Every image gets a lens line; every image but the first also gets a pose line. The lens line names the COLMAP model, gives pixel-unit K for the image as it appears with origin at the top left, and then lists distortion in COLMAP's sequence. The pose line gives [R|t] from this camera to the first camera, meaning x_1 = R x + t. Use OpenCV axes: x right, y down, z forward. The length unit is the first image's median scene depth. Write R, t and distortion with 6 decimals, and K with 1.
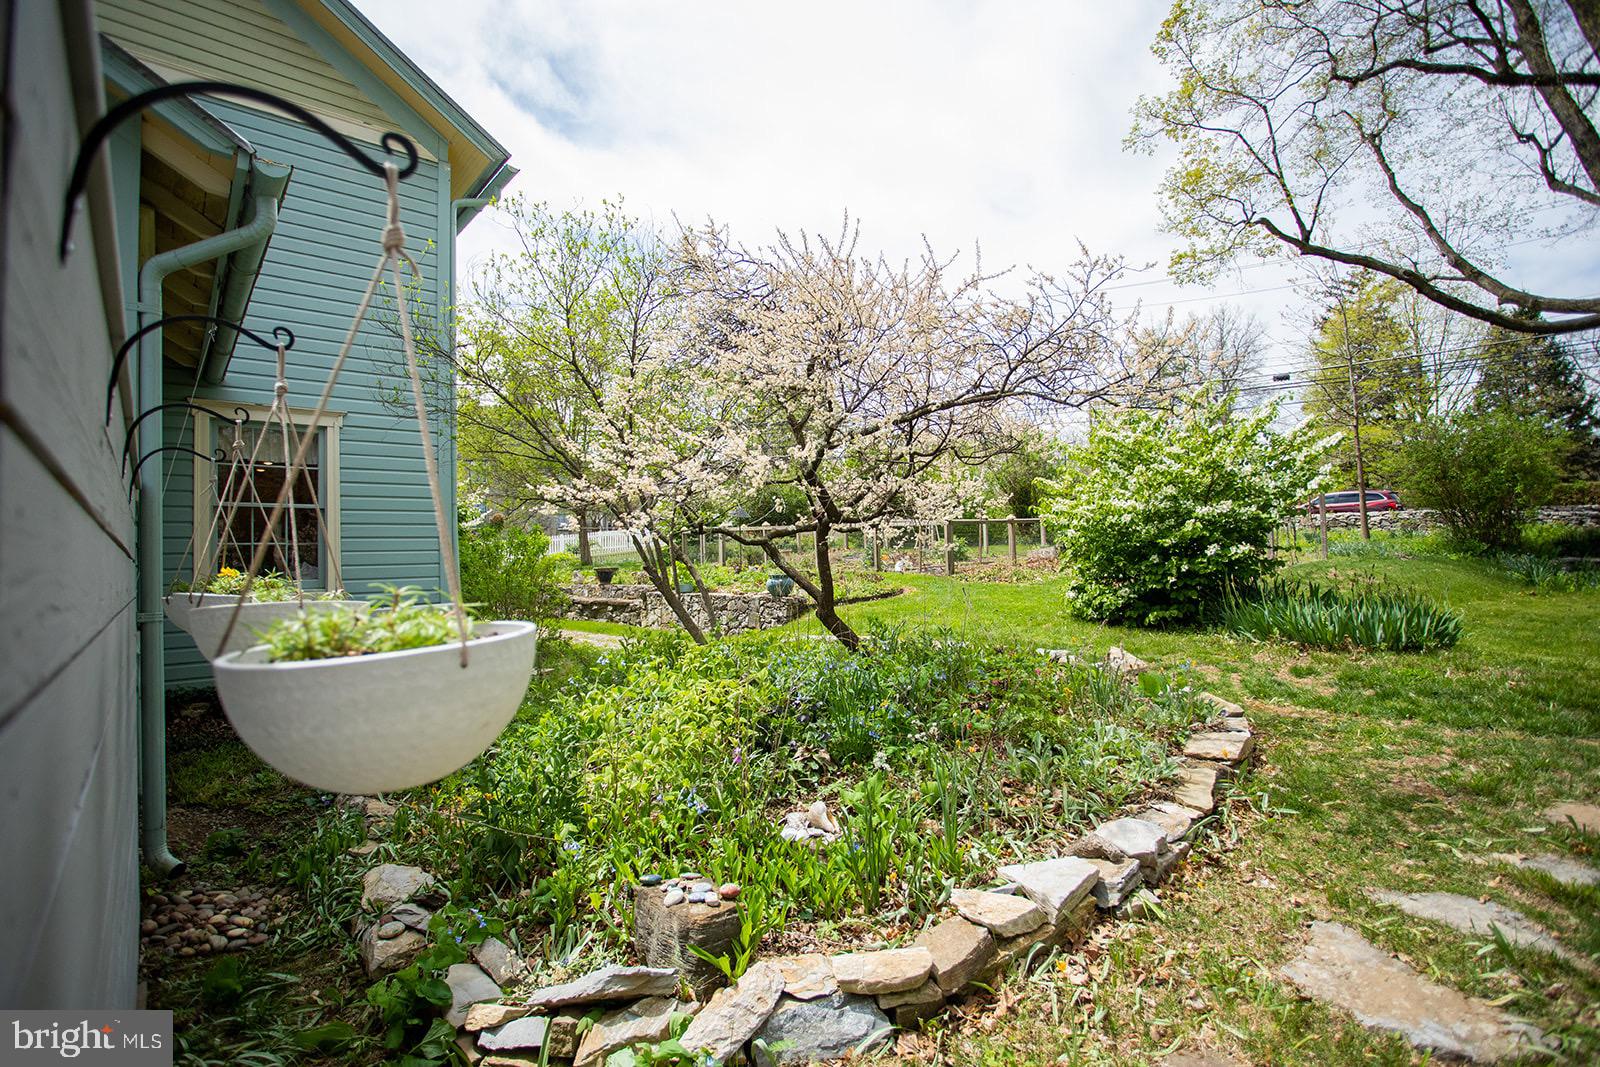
lens RADIAL K [[766.8, 0, 803.2], [0, 766.8, 532.5], [0, 0, 1]] dist [-0.029779, 0.000876]
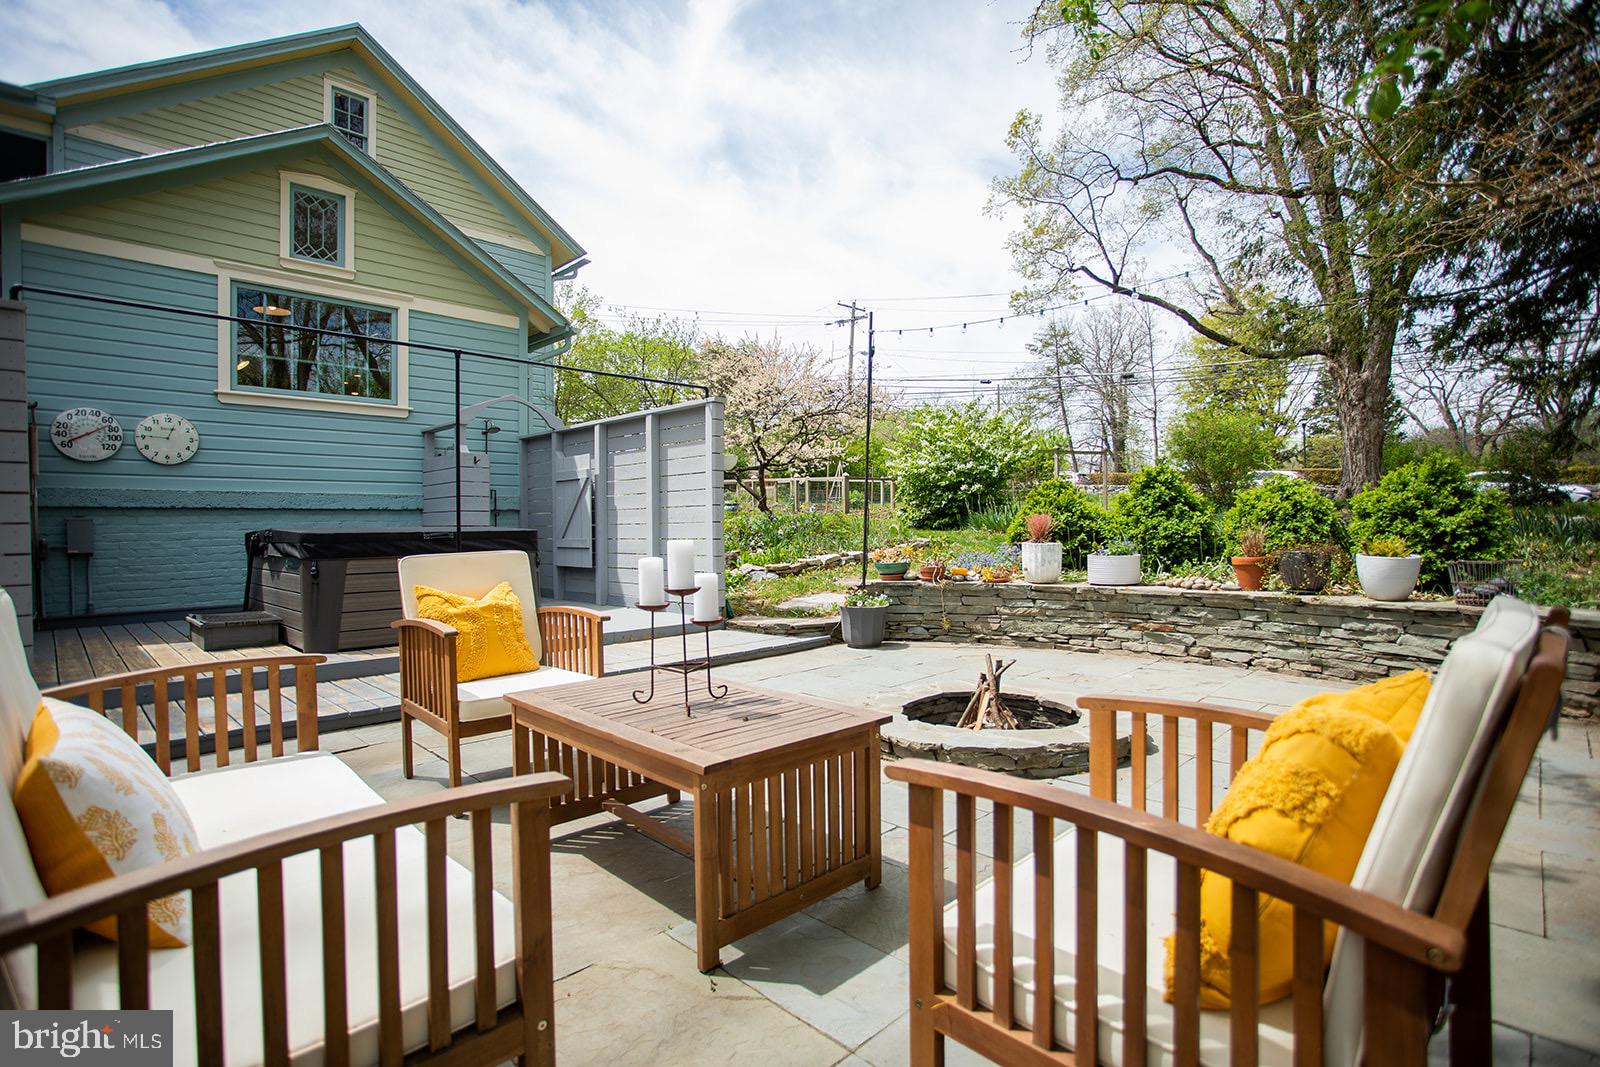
lens RADIAL K [[766.8, 0, 796.7], [0, 766.8, 534.4], [0, 0, 1]] dist [-0.029779, 0.000876]
pose [[0.996239, 0.020640, 0.084149, -0.026721], [-0.023925, 0.998983, 0.038212, 0.046090], [-0.083275, -0.040082, 0.995720, -0.530205]]
